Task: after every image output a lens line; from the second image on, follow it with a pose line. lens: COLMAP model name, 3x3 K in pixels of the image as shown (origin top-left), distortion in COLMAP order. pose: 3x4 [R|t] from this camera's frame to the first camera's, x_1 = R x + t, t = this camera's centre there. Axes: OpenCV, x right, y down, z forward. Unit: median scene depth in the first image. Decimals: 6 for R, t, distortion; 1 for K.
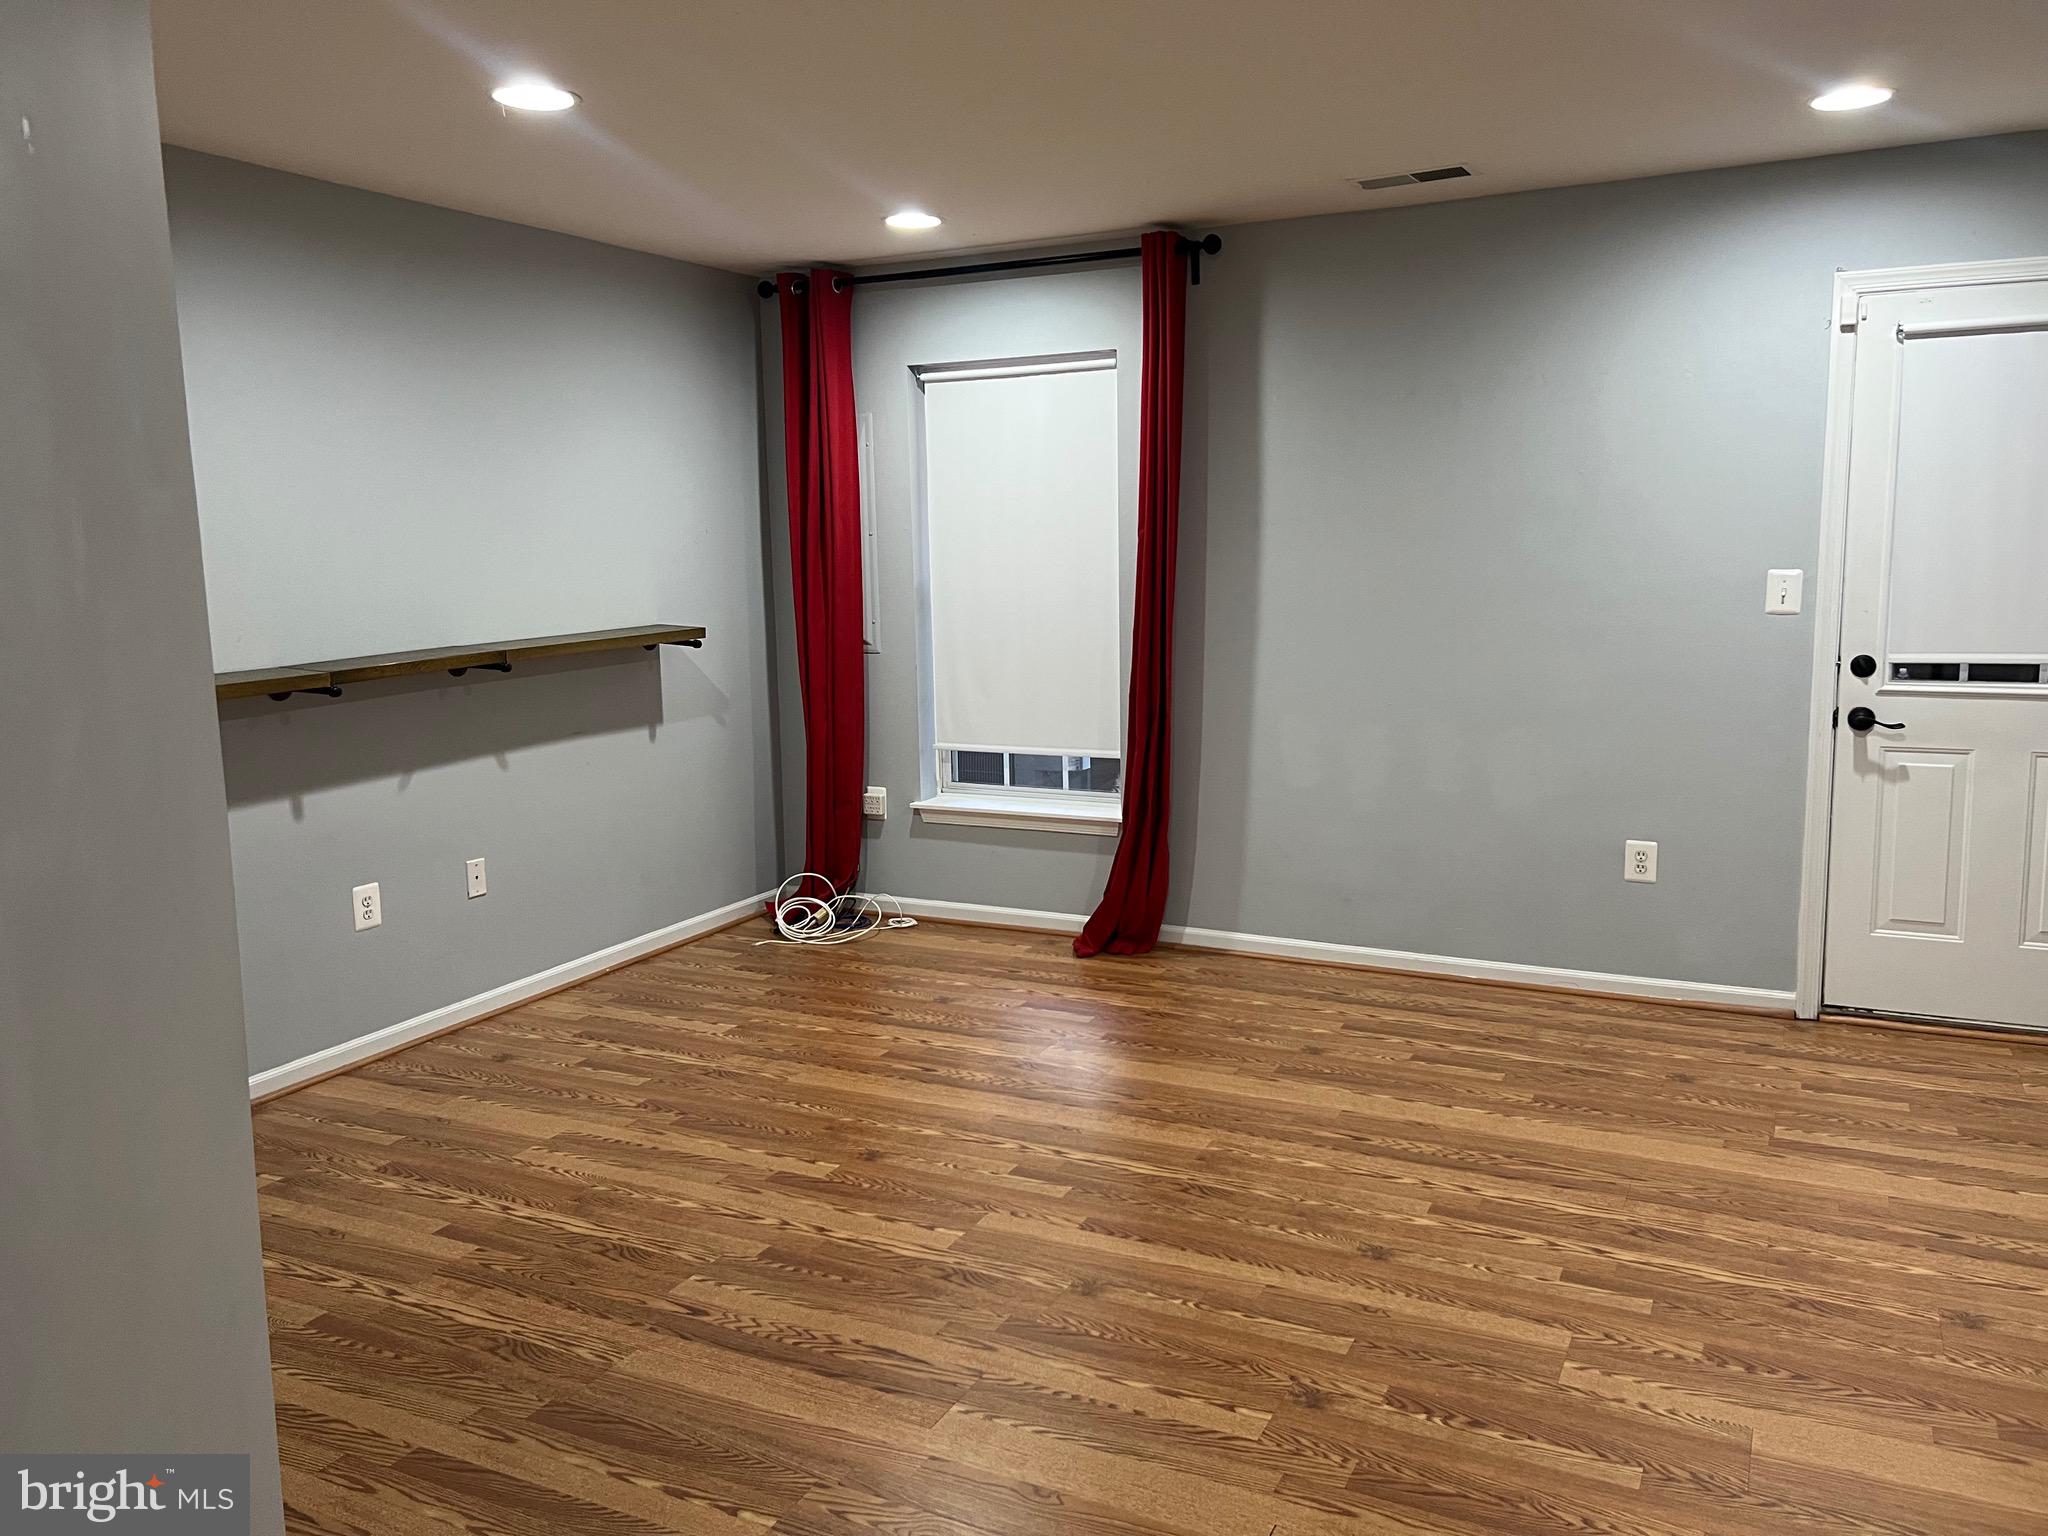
lens RADIAL K [[1532.0, 0, 1029.1], [0, 1532.0, 761.7], [0, 0, 1]] dist [0.062574, -0.064395]
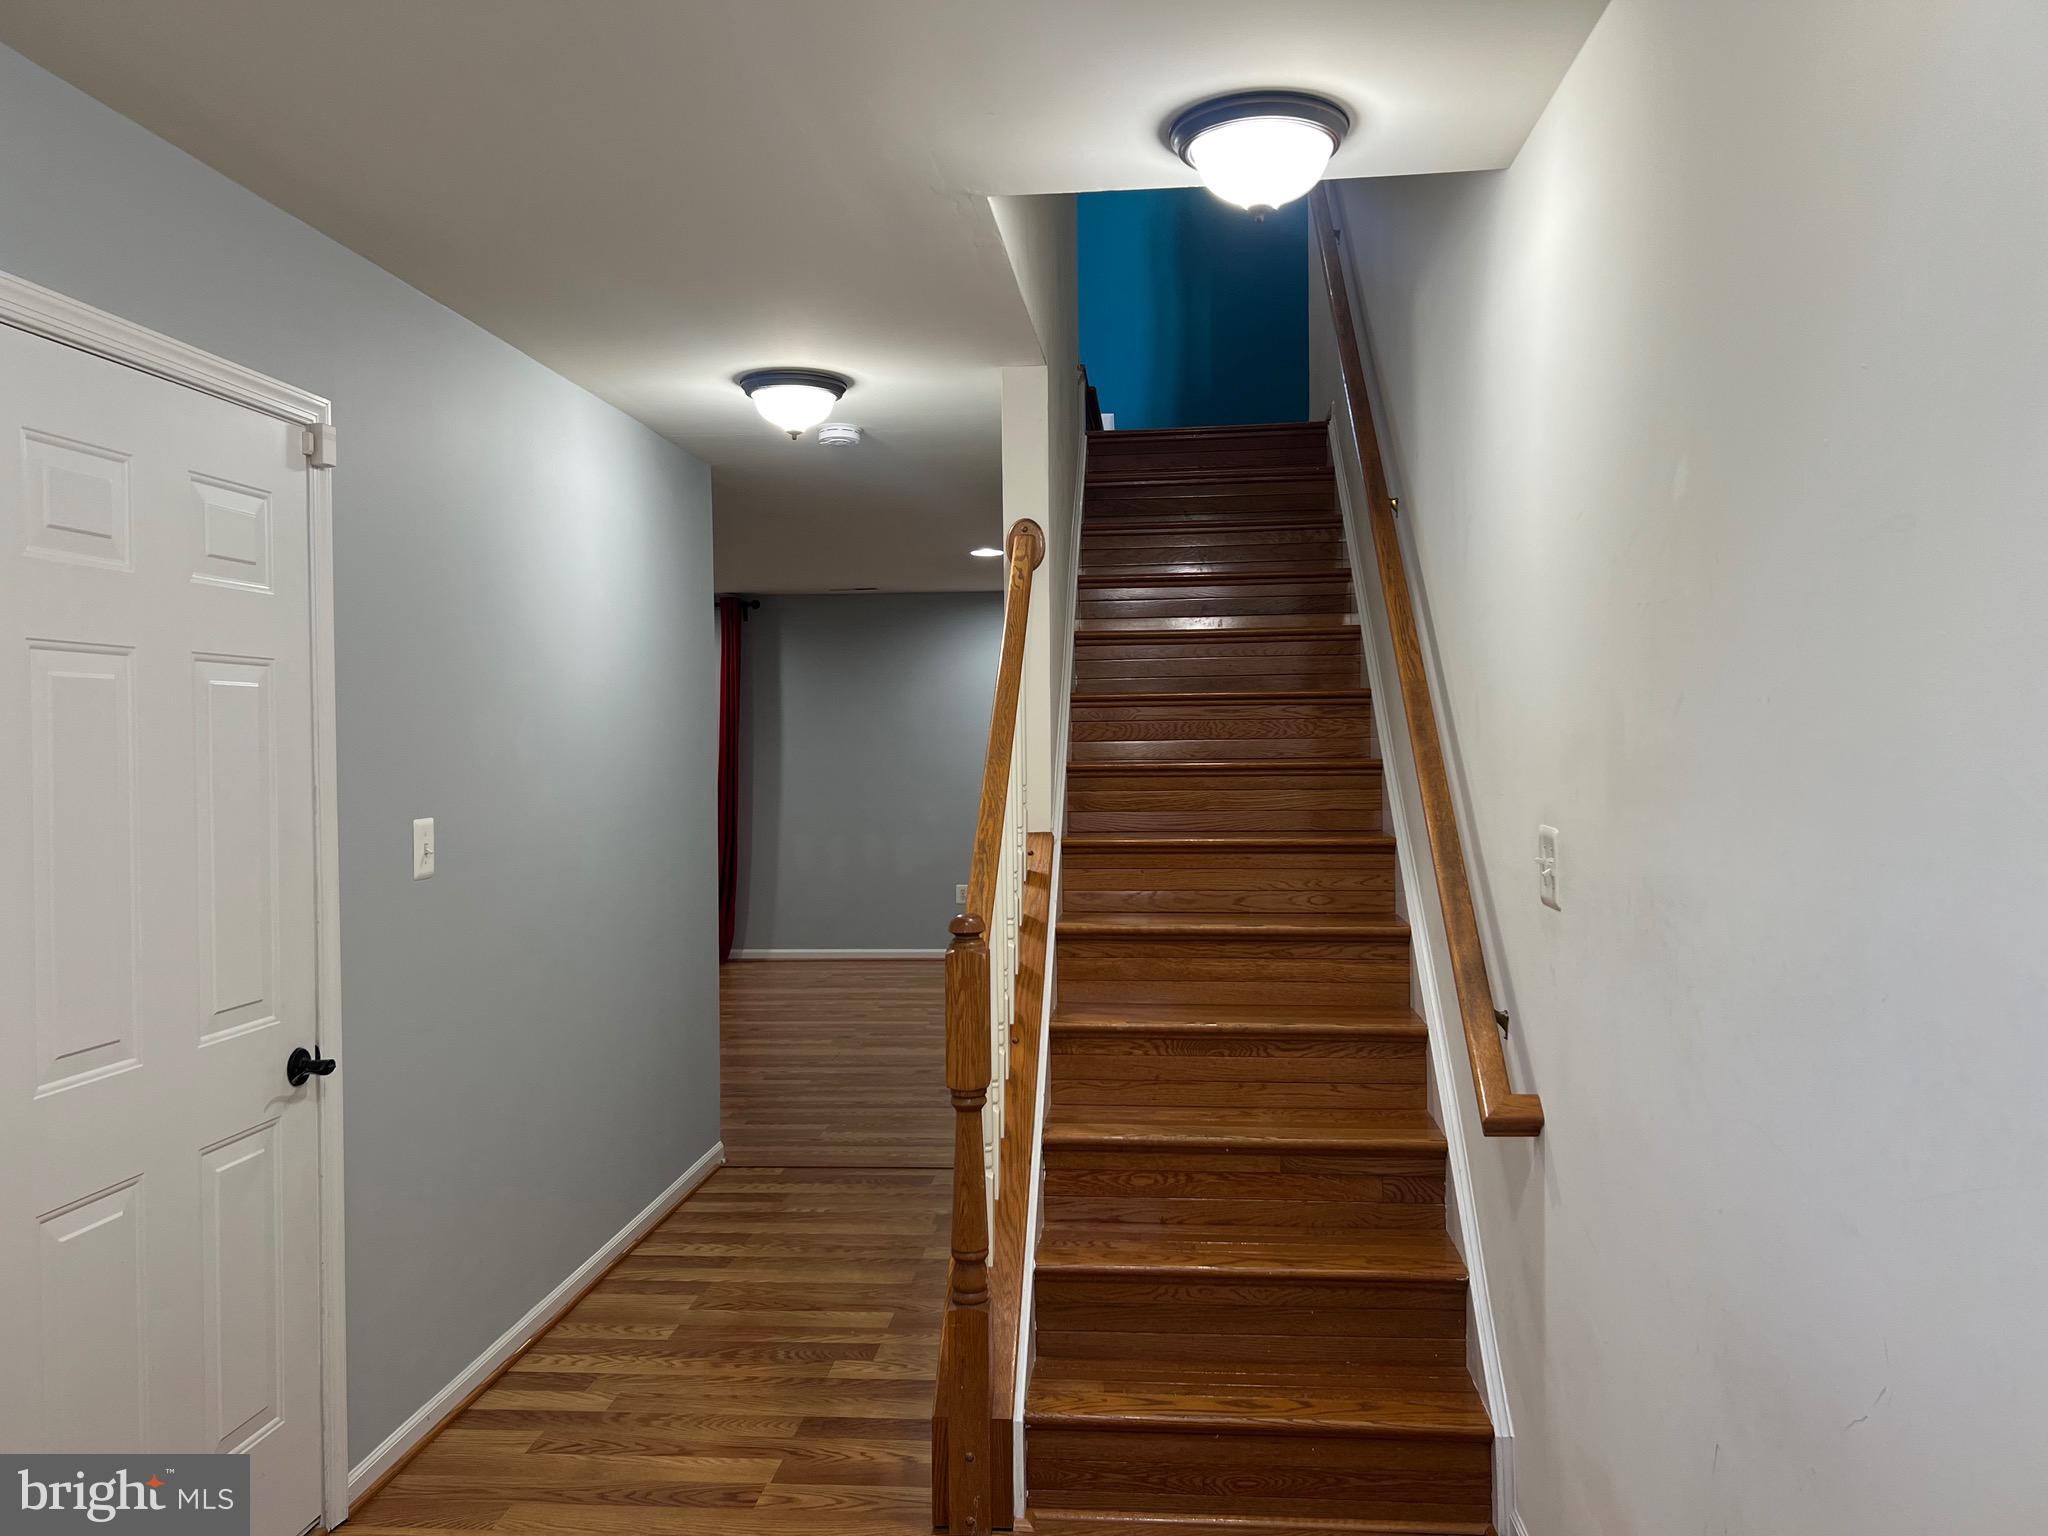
lens RADIAL K [[1532.0, 0, 1024.7], [0, 1532.0, 767.0], [0, 0, 1]] dist [0.062574, -0.064395]
pose [[0.928149, -0.001286, 0.372207, -0.304108], [0.048189, 0.991993, -0.116737, 0.133269], [-0.369077, 0.126285, 0.920779, -0.971676]]
